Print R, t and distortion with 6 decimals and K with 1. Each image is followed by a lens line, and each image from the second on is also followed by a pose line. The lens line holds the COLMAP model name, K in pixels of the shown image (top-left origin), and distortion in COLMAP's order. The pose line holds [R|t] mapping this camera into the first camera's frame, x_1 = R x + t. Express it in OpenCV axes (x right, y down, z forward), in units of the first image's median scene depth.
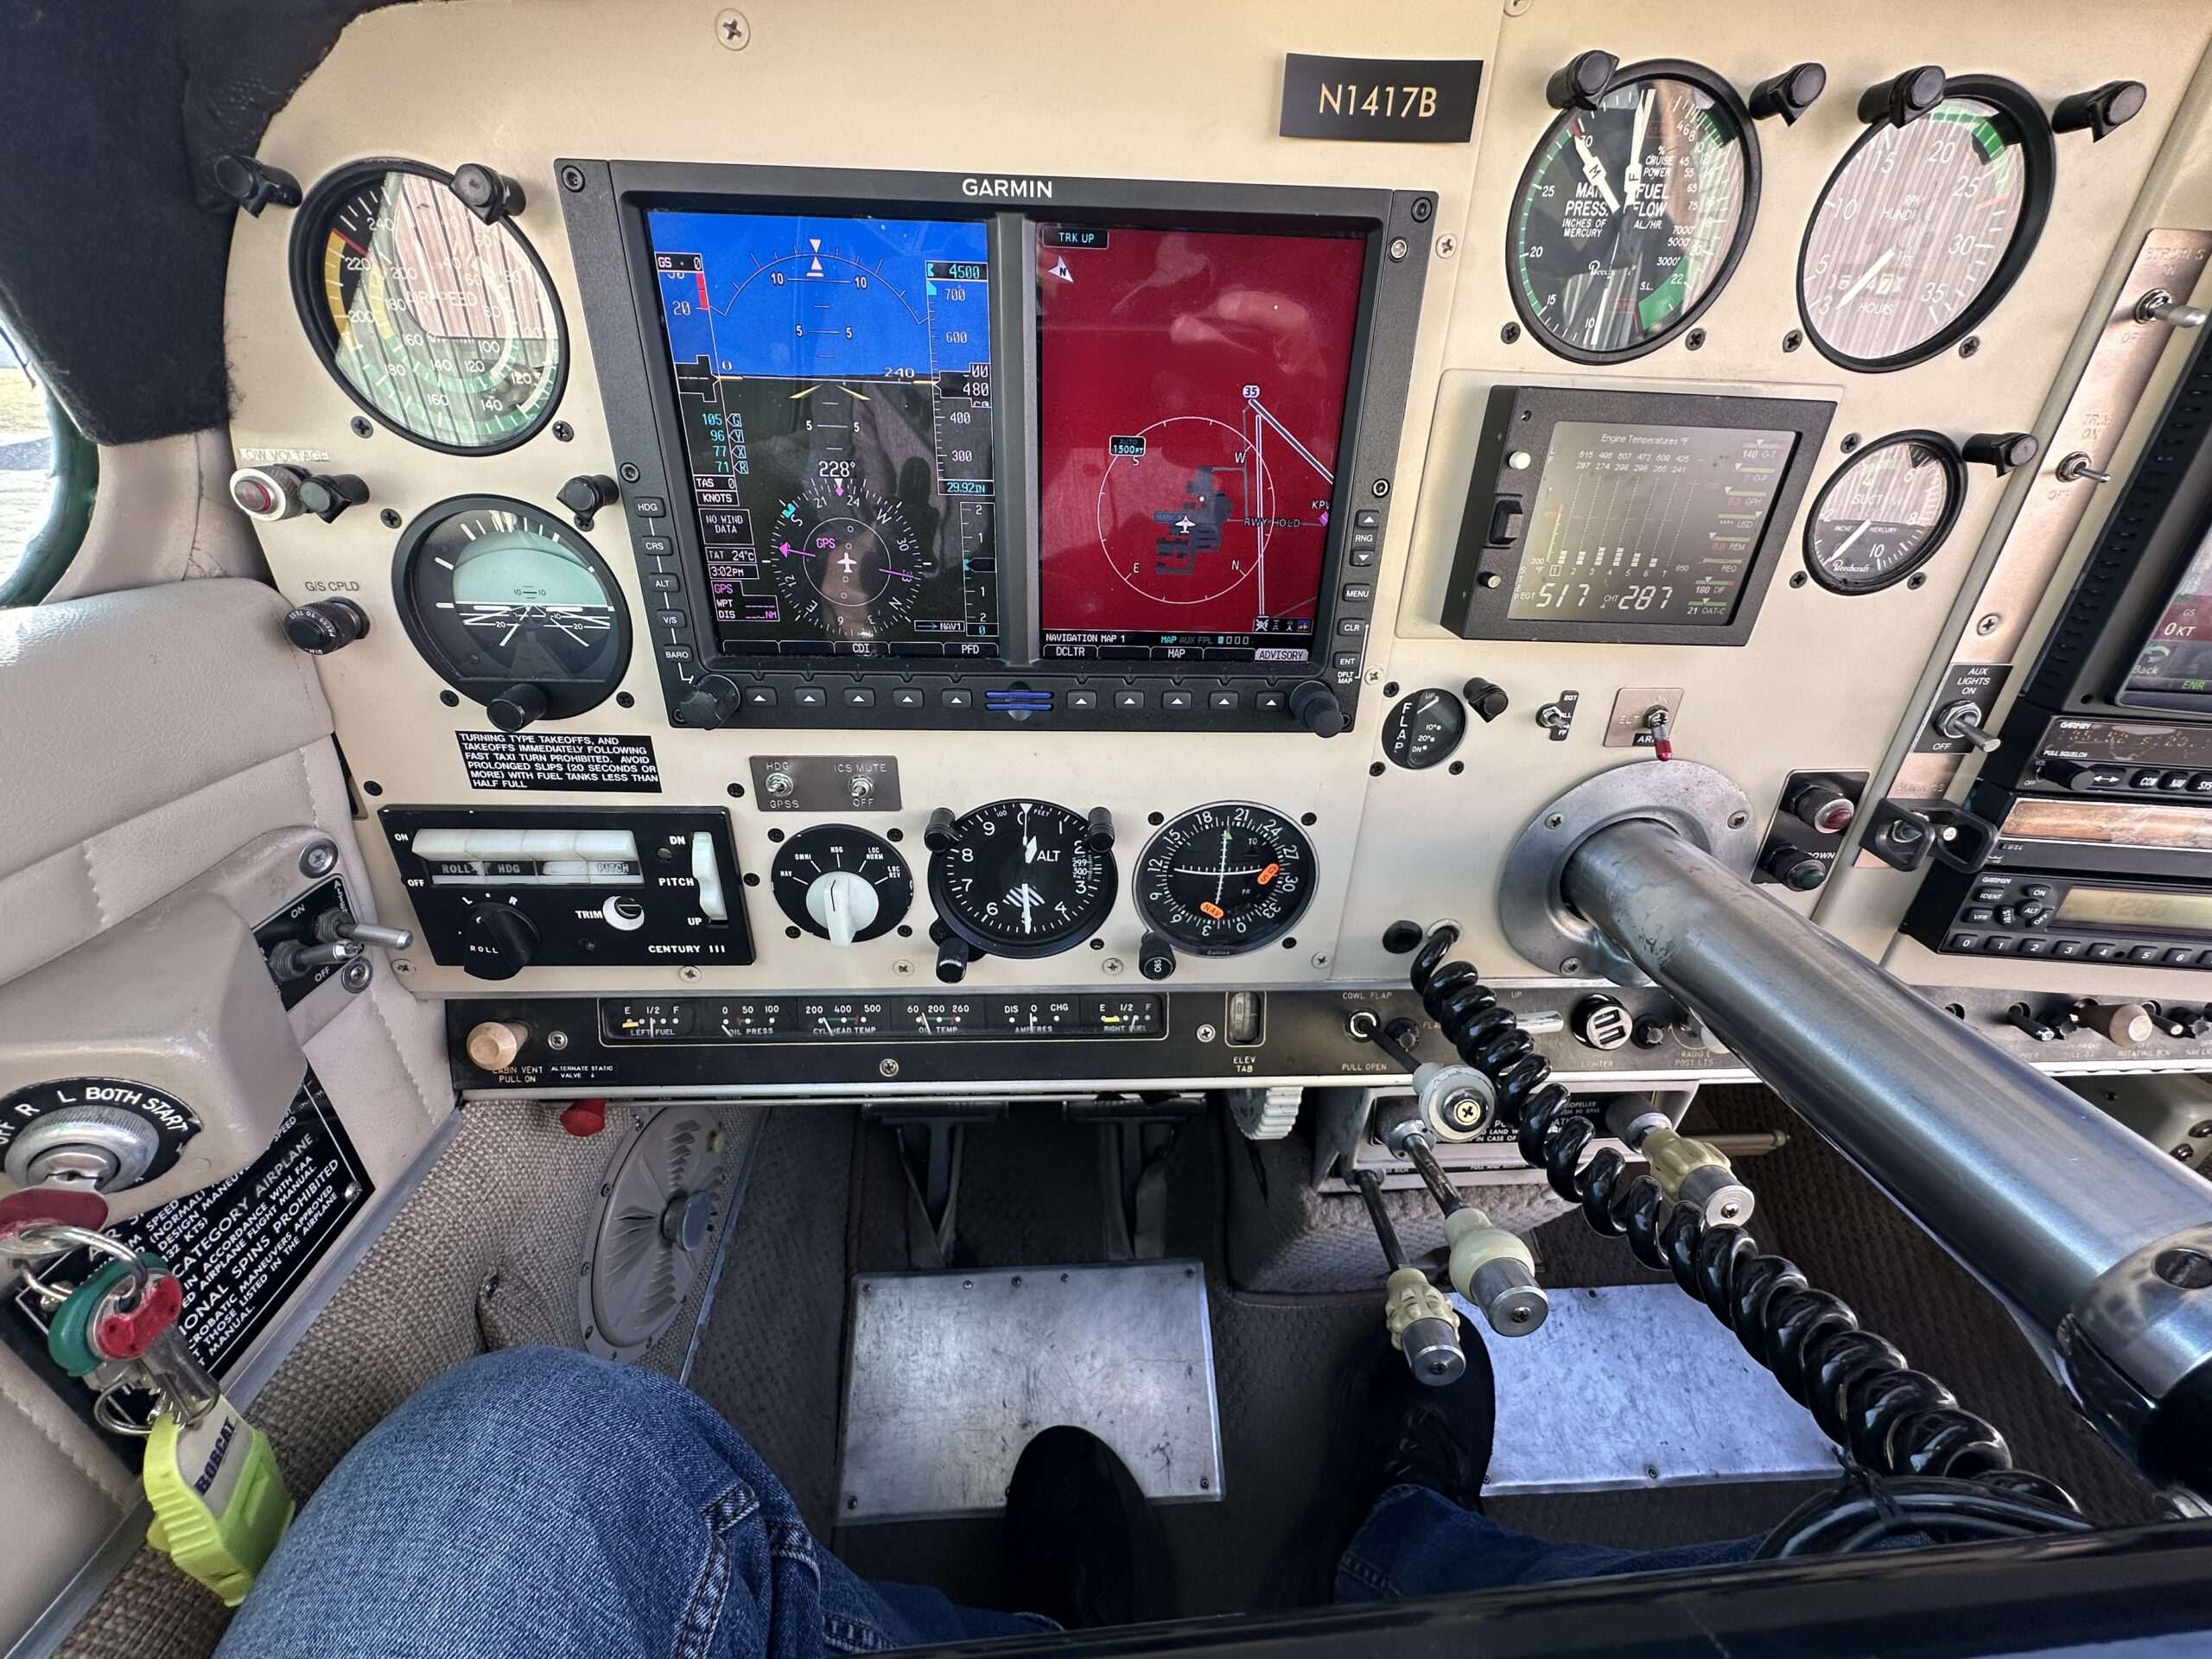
lens RADIAL K [[879.3, 0, 1095.7], [0, 879.3, 824.4], [0, 0, 1]] dist [-0.004381, 0.000852]
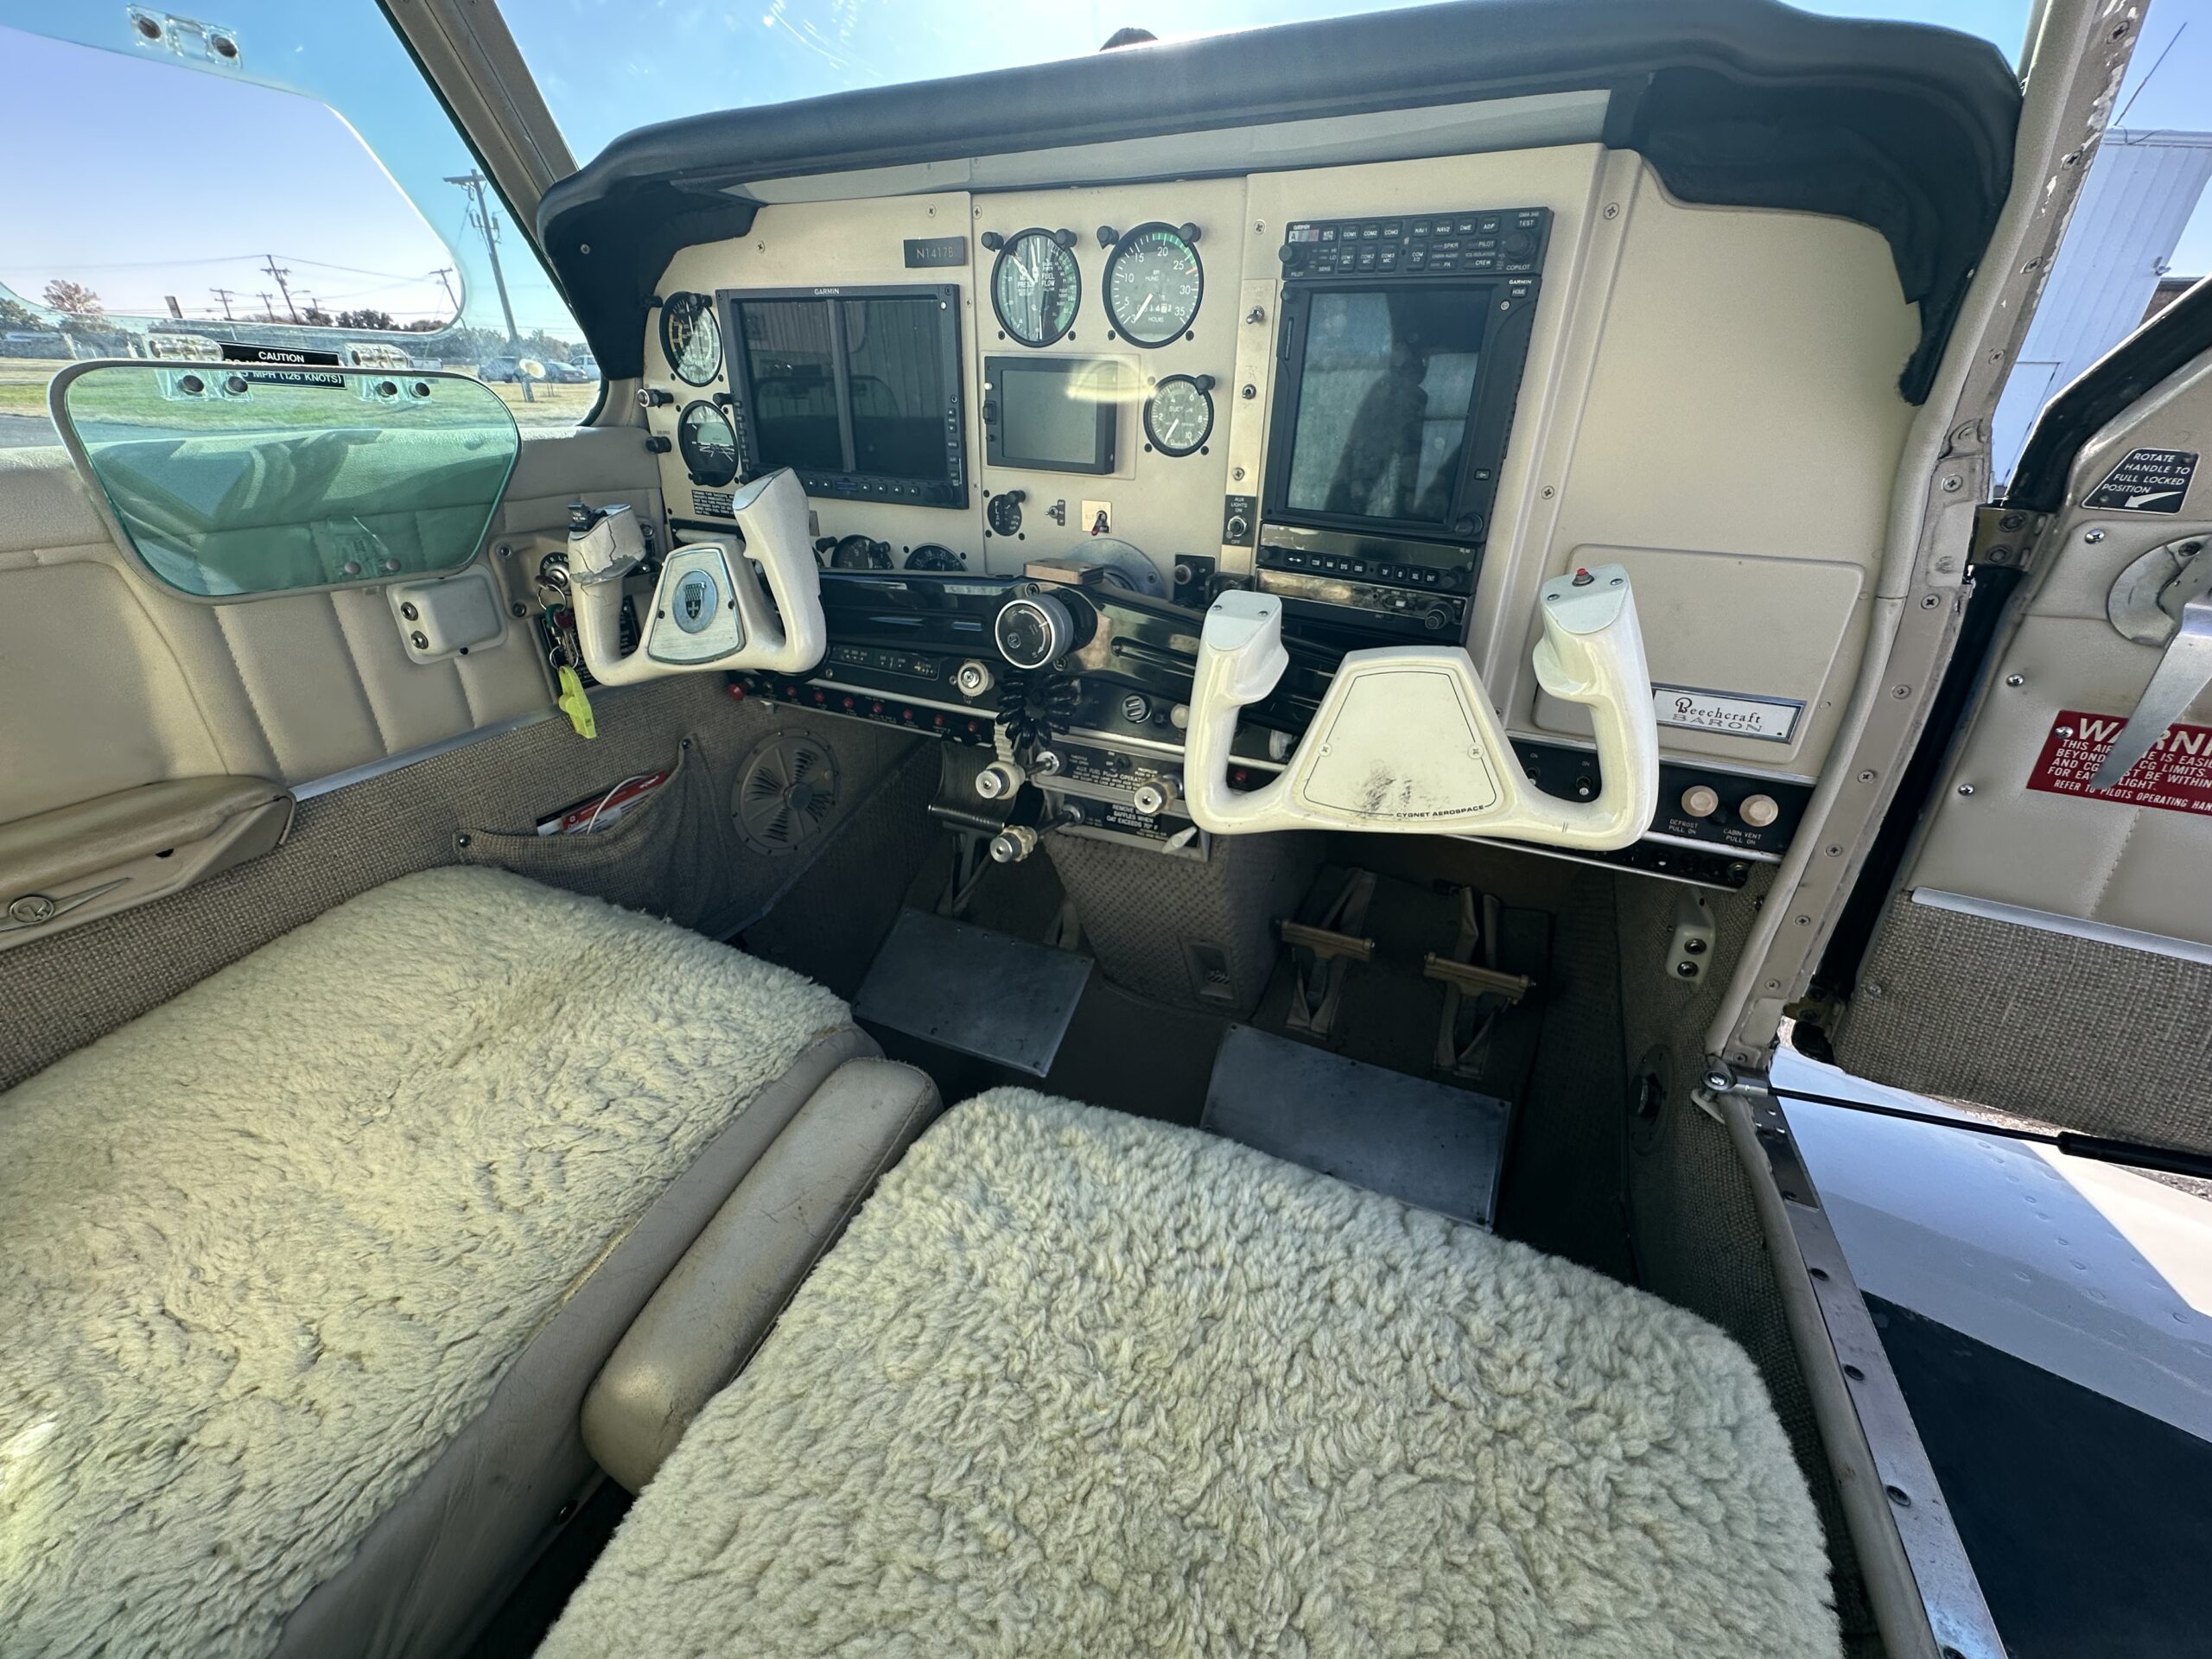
lens RADIAL K [[883.0, 0, 1100.4], [0, 883.0, 827.4], [0, 0, 1]] dist [-0.003376, 0.000426]
pose [[0.884461, 0.206015, -0.418673, 1.684654], [-0.210523, 0.976927, 0.035974, 0.529118], [0.416424, 0.056322, 0.907424, -0.867838]]
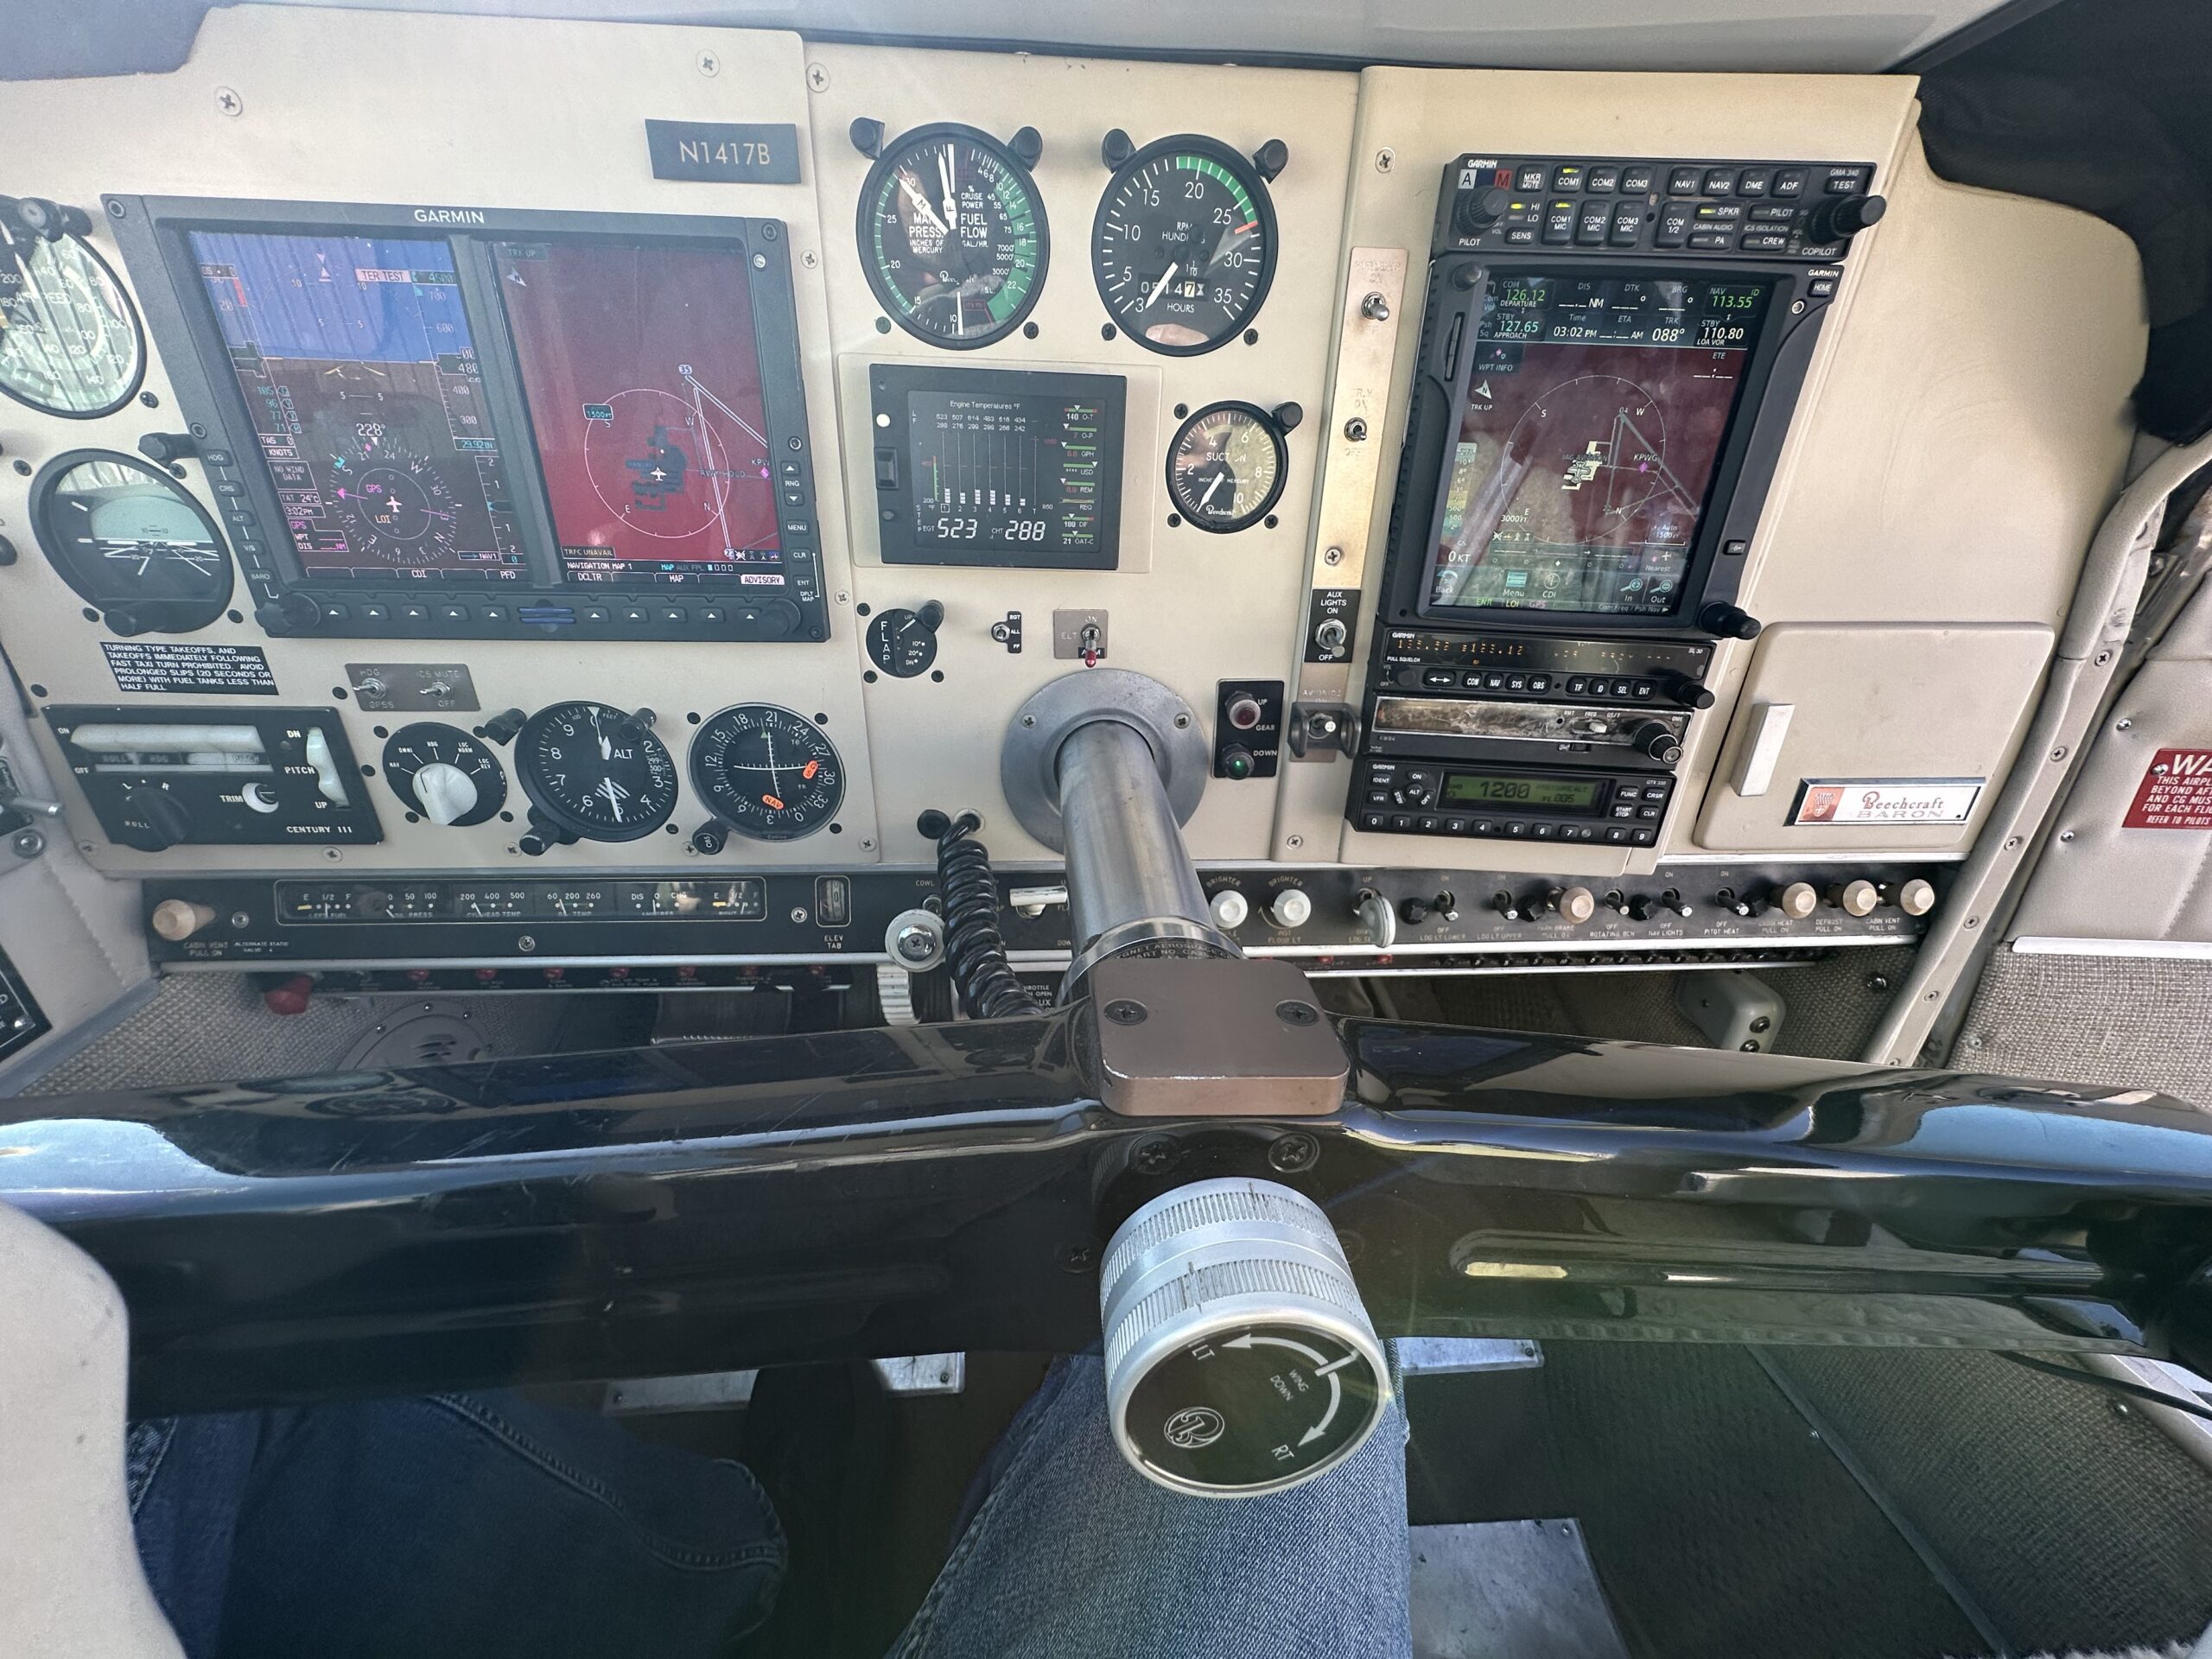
lens RADIAL K [[879.3, 0, 1095.7], [0, 879.3, 824.4], [0, 0, 1]] dist [-0.004381, 0.000852]
pose [[0.999904, -0.005644, 0.012683, 0.636466], [0.005951, 0.999687, -0.024302, 0.181626], [-0.012542, 0.024375, 0.999624, -0.246194]]
